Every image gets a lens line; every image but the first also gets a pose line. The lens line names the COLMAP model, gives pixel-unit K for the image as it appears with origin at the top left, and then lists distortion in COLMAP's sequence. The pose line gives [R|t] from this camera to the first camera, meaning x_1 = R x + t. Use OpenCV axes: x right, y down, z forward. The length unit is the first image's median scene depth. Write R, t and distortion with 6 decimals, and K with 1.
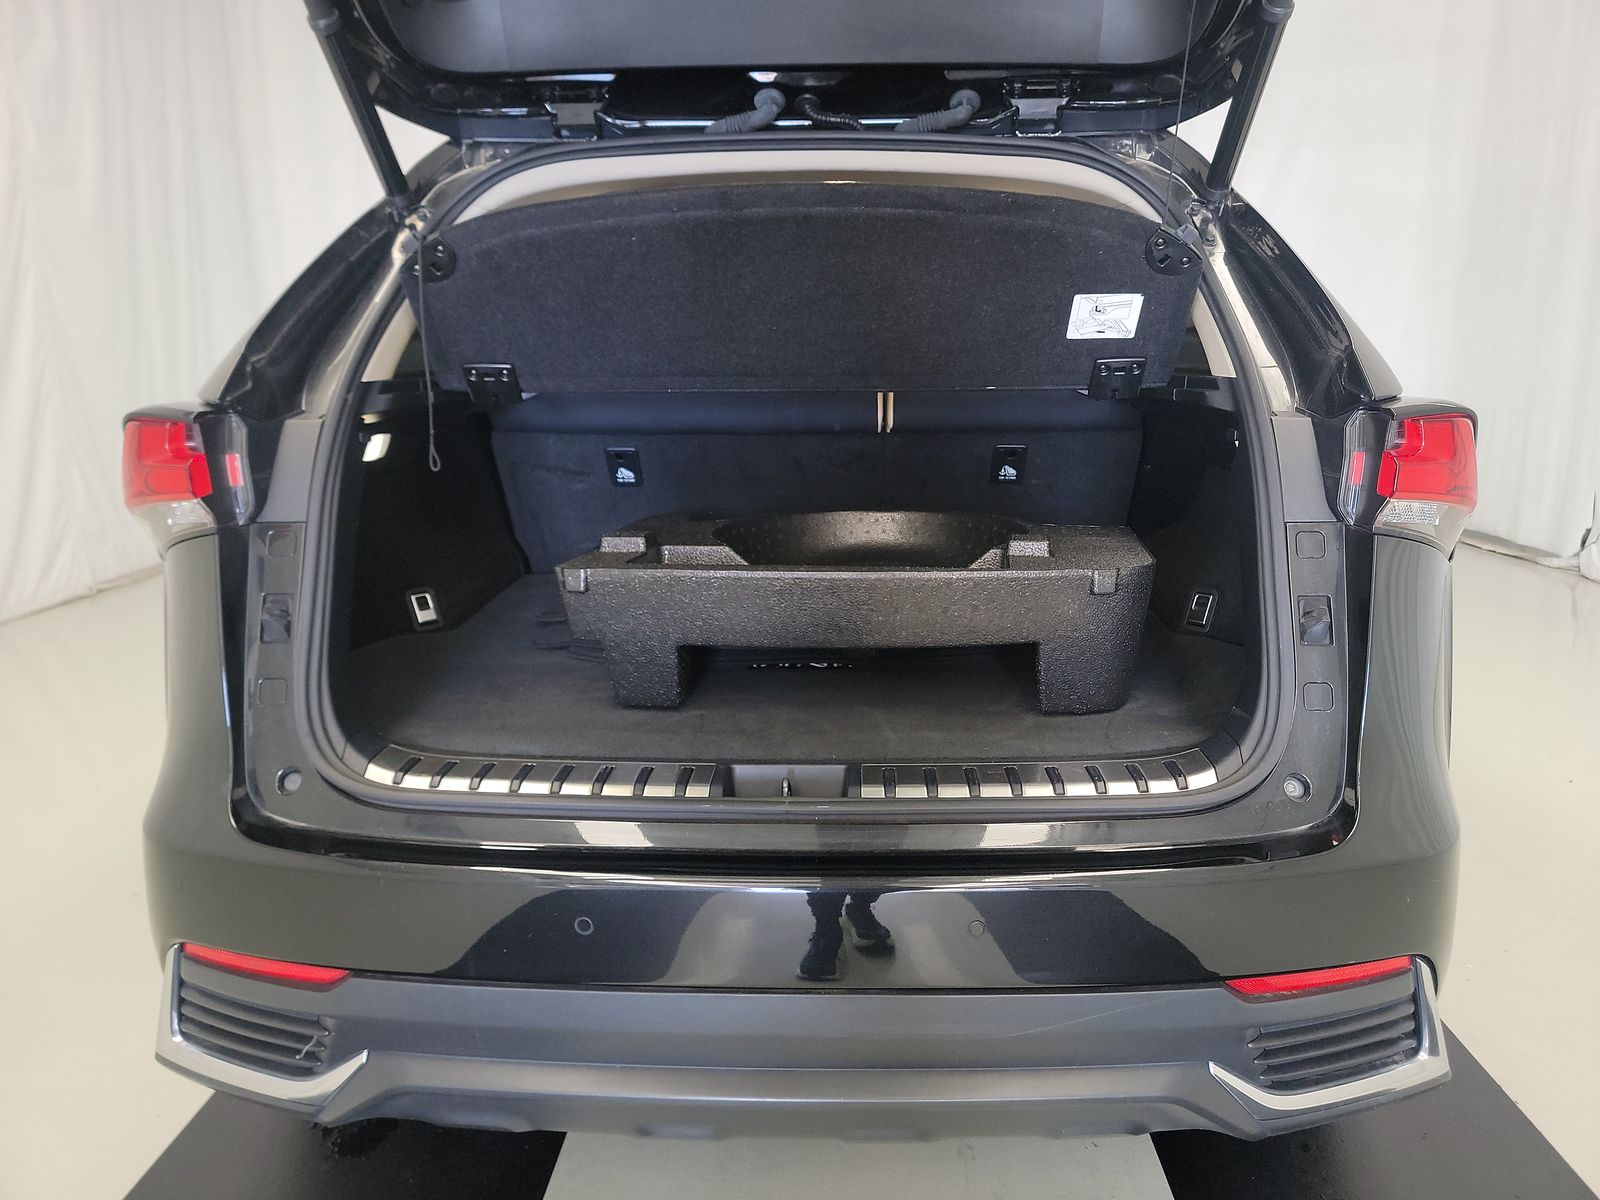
lens RADIAL K [[1119.4, 0, 800.5], [0, 1119.4, 591.9], [0, 0, 1]] dist [0.030364, -0.014299]
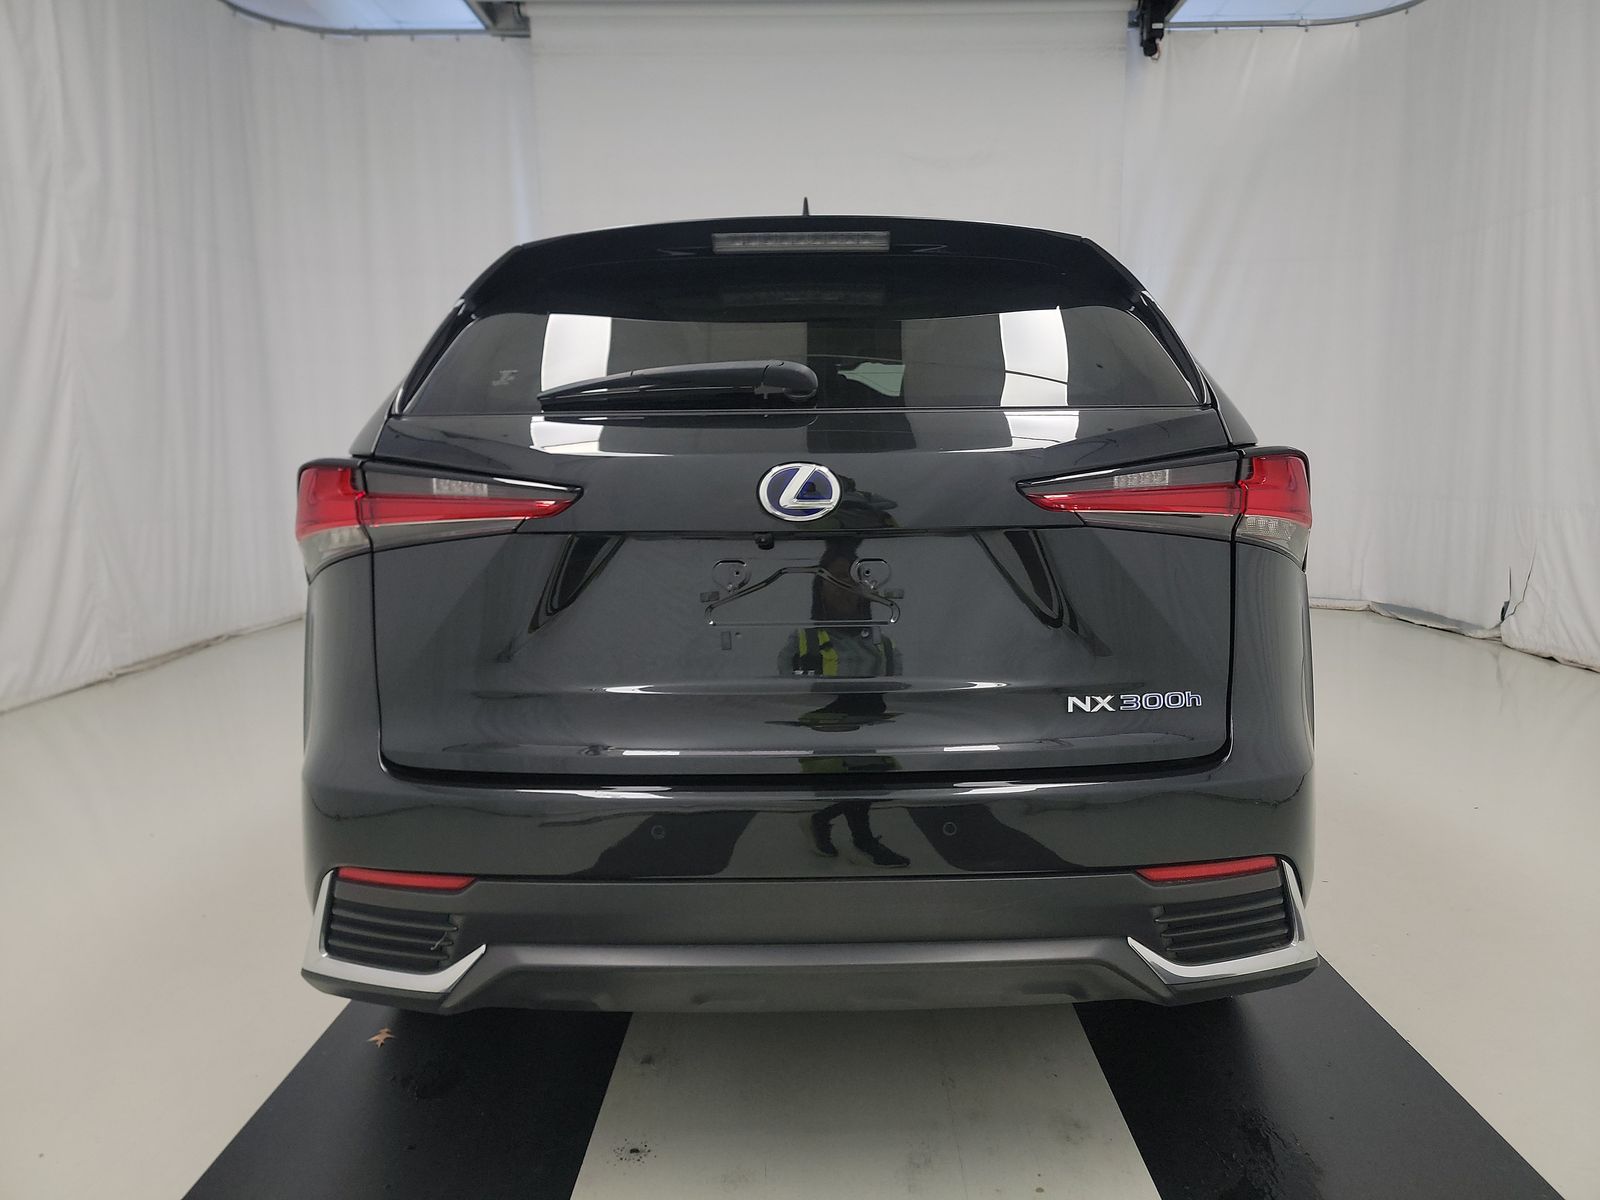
lens RADIAL K [[1119.4, 0, 798.9], [0, 1119.4, 604.4], [0, 0, 1]] dist [0.030364, -0.014299]
pose [[0.999739, -0.008611, 0.021164, -0.044453], [0.010306, 0.996631, -0.081363, 0.119058], [-0.020392, 0.081559, 0.996460, -0.309584]]
